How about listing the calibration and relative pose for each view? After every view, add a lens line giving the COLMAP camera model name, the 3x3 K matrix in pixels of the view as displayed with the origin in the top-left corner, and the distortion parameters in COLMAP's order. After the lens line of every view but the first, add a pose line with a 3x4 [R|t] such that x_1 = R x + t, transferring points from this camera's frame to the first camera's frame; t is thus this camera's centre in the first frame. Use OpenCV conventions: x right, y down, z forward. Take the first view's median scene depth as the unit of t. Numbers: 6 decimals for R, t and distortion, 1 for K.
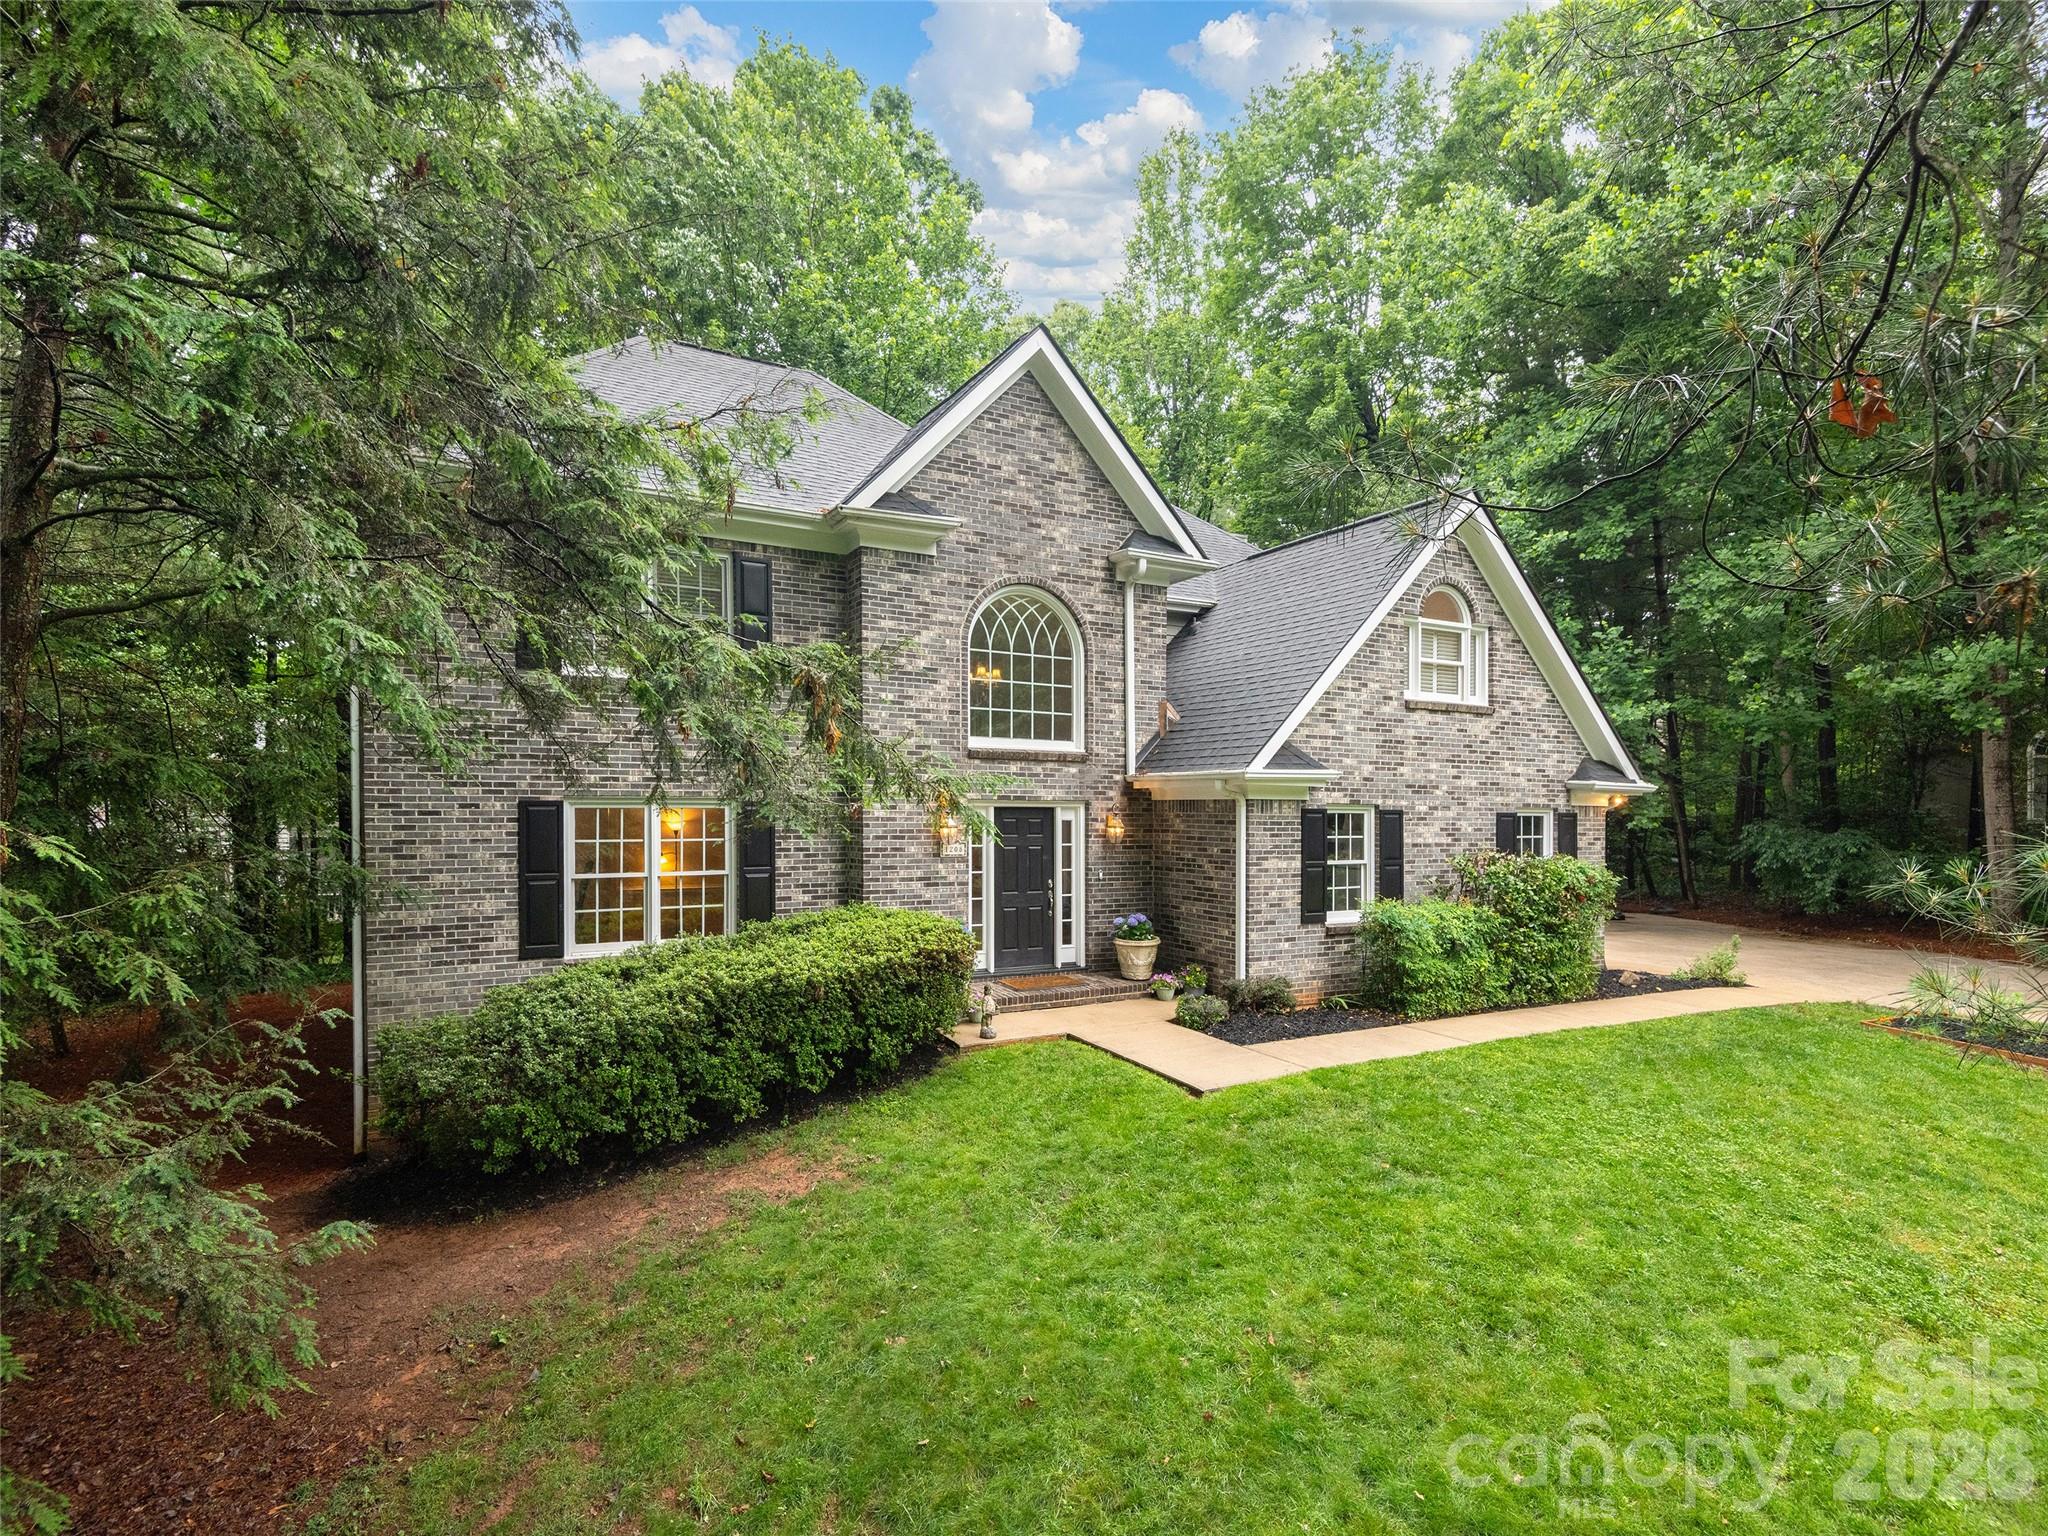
lens RADIAL K [[1053.5, 0, 1022.7], [0, 1053.5, 819.9], [0, 0, 1]] dist [0.015689, -0.004395]
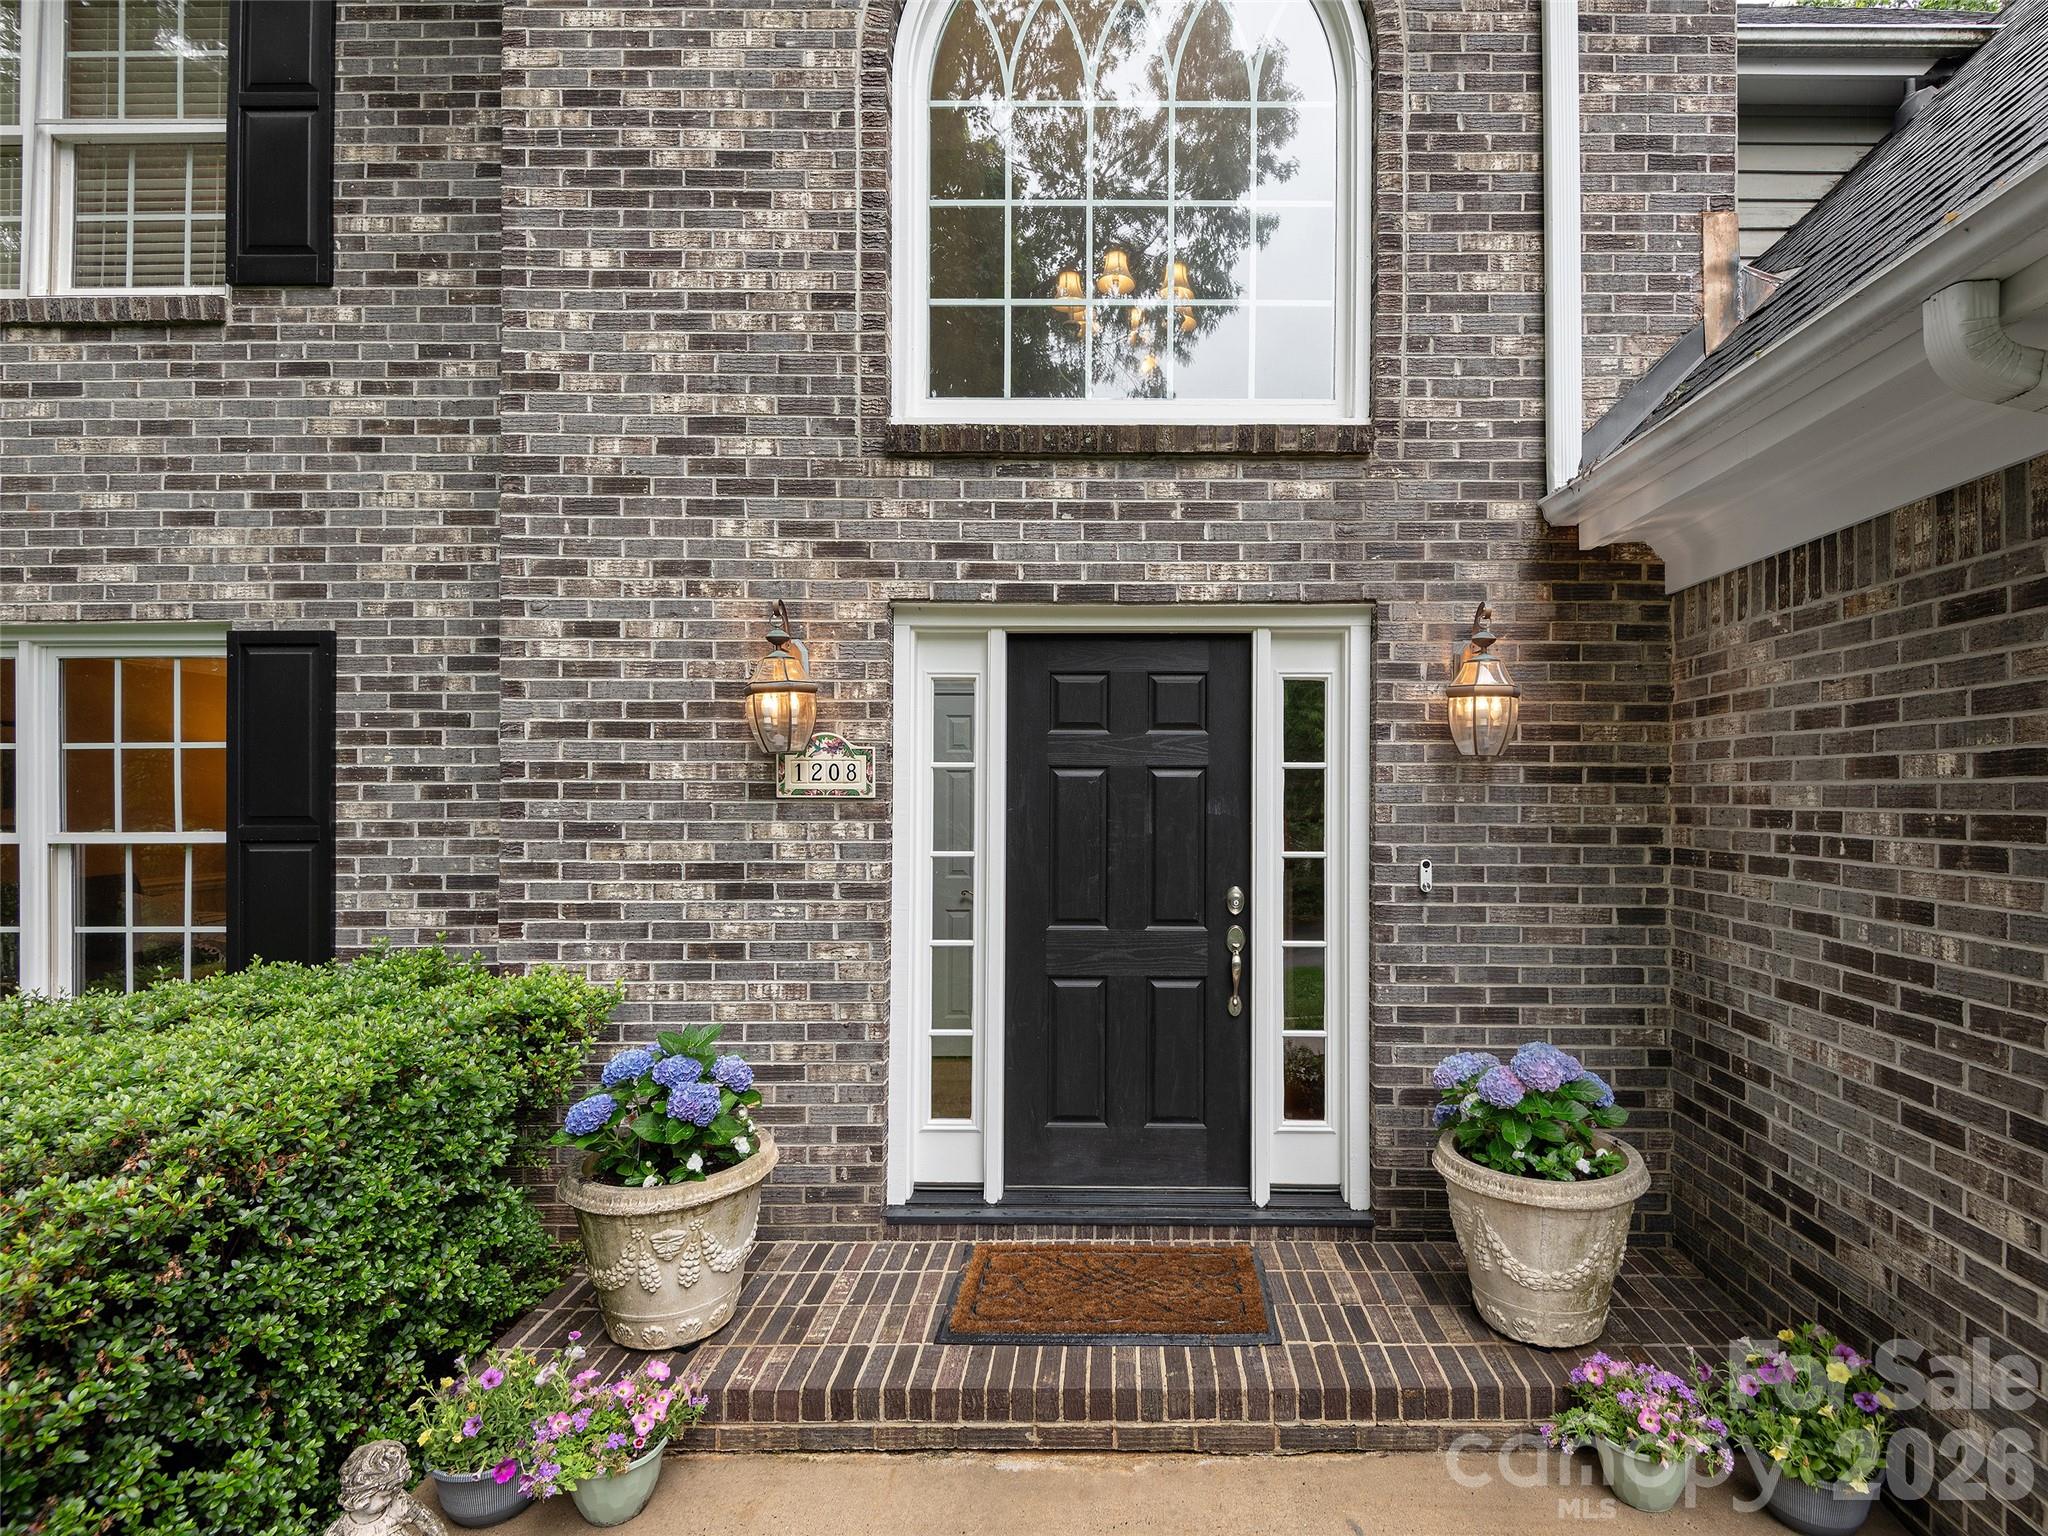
lens RADIAL K [[1053.5, 0, 1146.1], [0, 1053.5, 815.7], [0, 0, 1]] dist [0.015689, -0.004395]
pose [[0.874232, -0.000945, -0.485508, 0.142771], [-0.001111, 0.999992, -0.003949, 0.038451], [0.485508, 0.003992, 0.874223, 0.738160]]
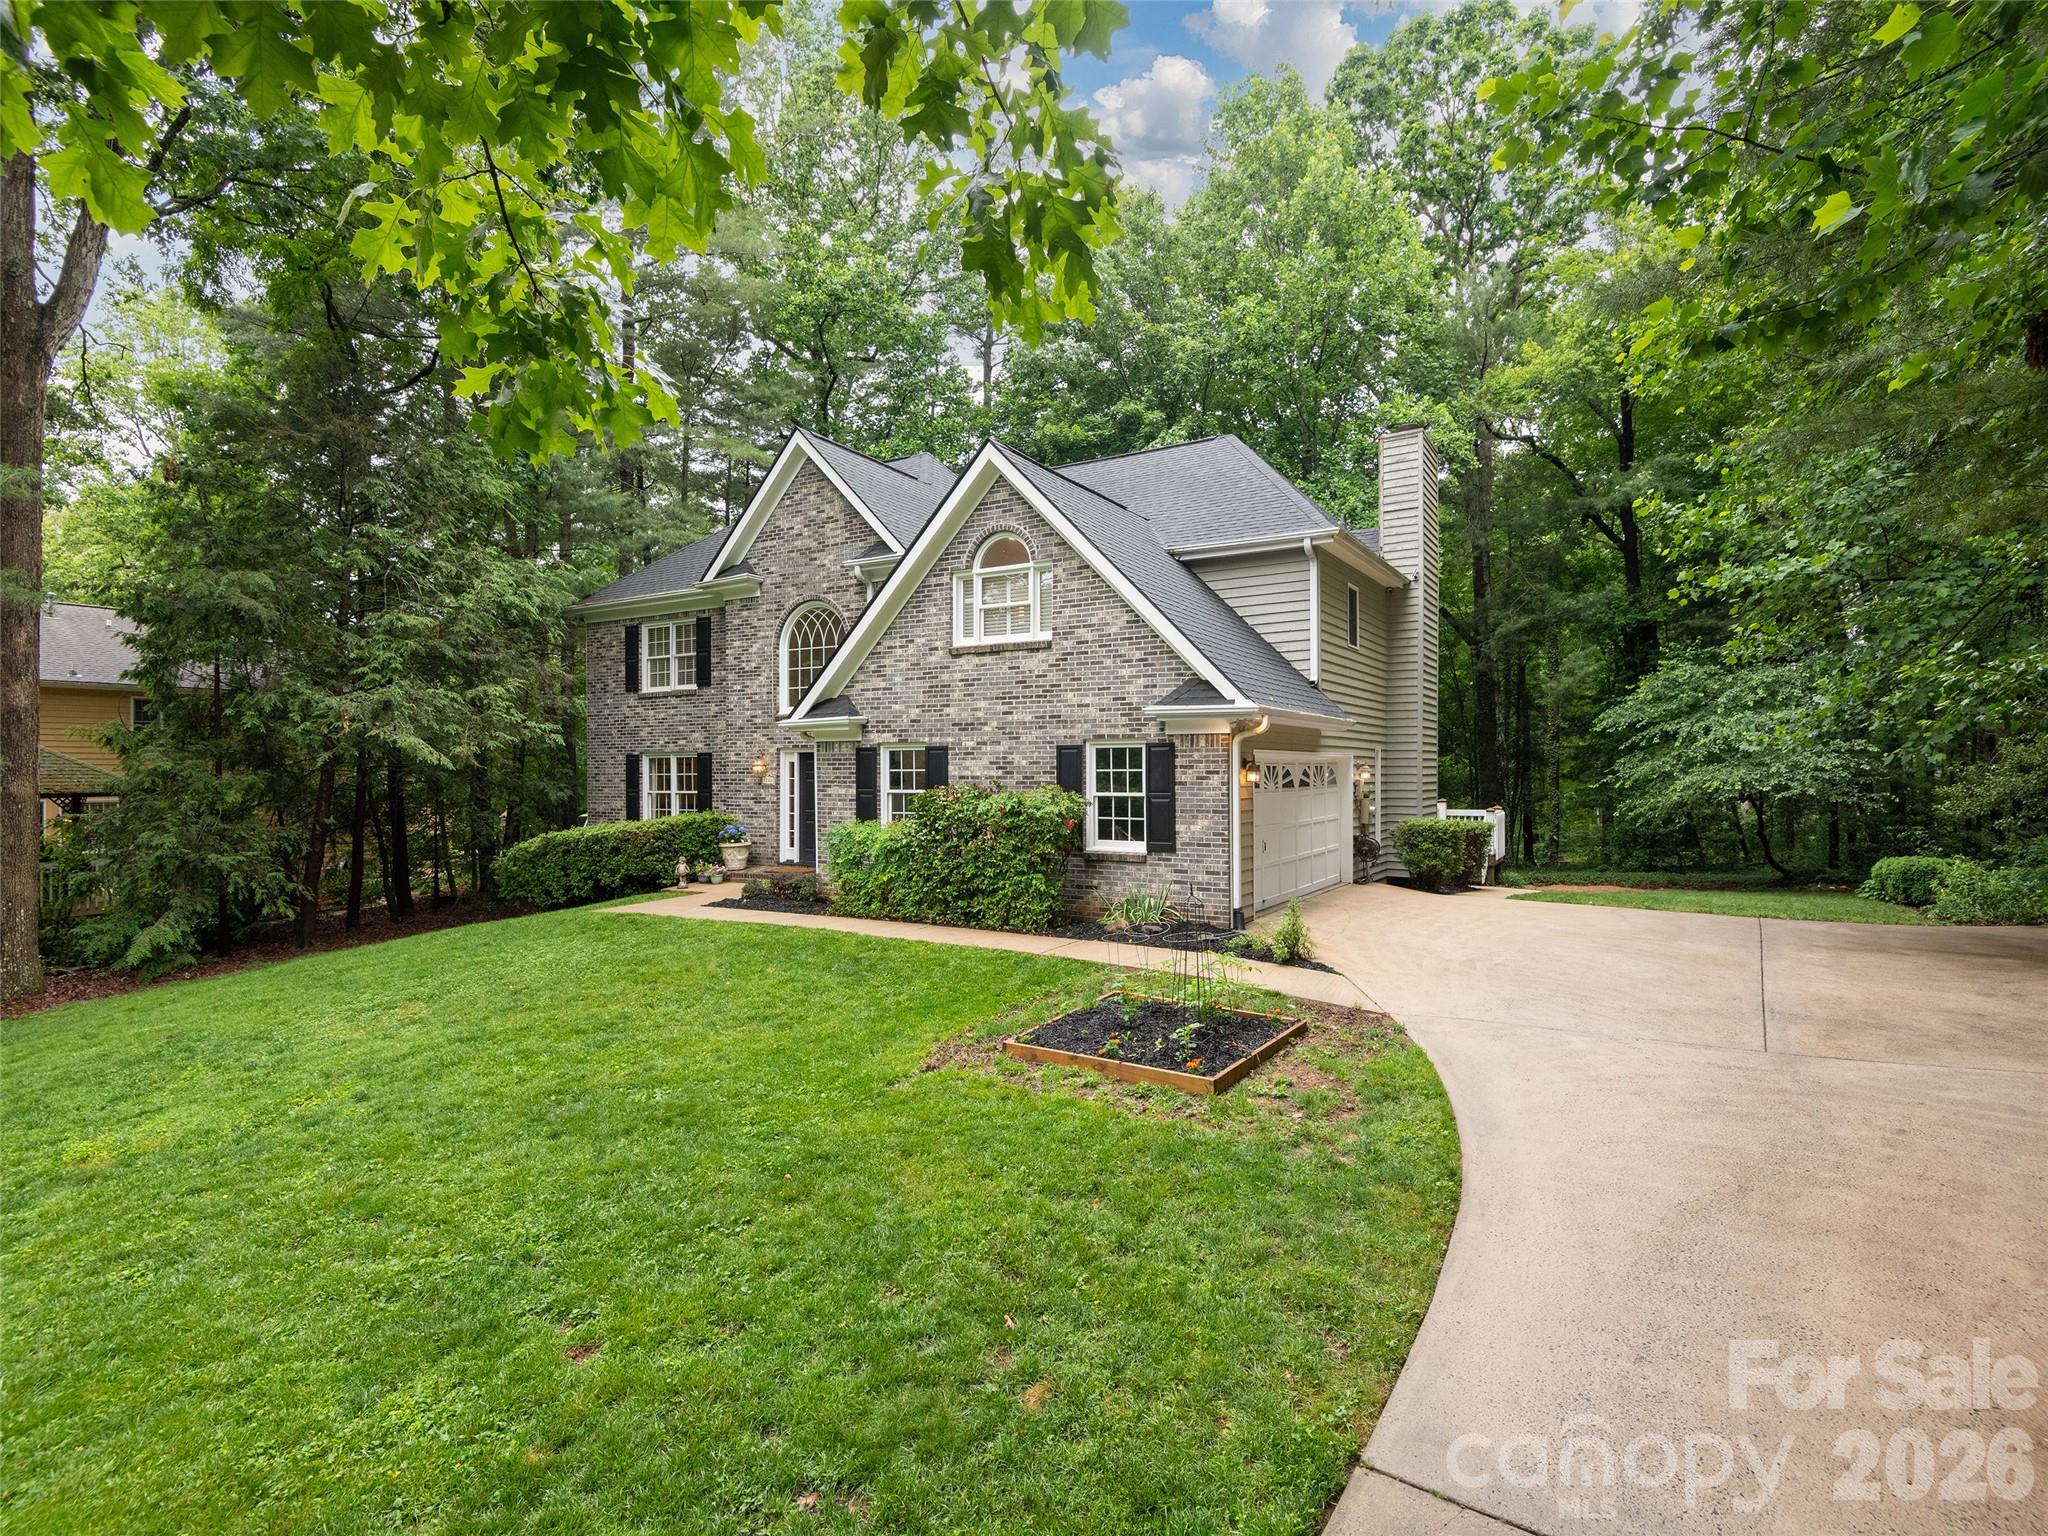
lens RADIAL K [[1053.5, 0, 1018.5], [0, 1053.5, 783.9], [0, 0, 1]] dist [0.015689, -0.004395]
pose [[0.487090, 0.000311, -0.873352, 1.395893], [0.000527, 1.000000, 0.000650, 0.030735], [0.873352, -0.000777, 0.487090, 0.524021]]
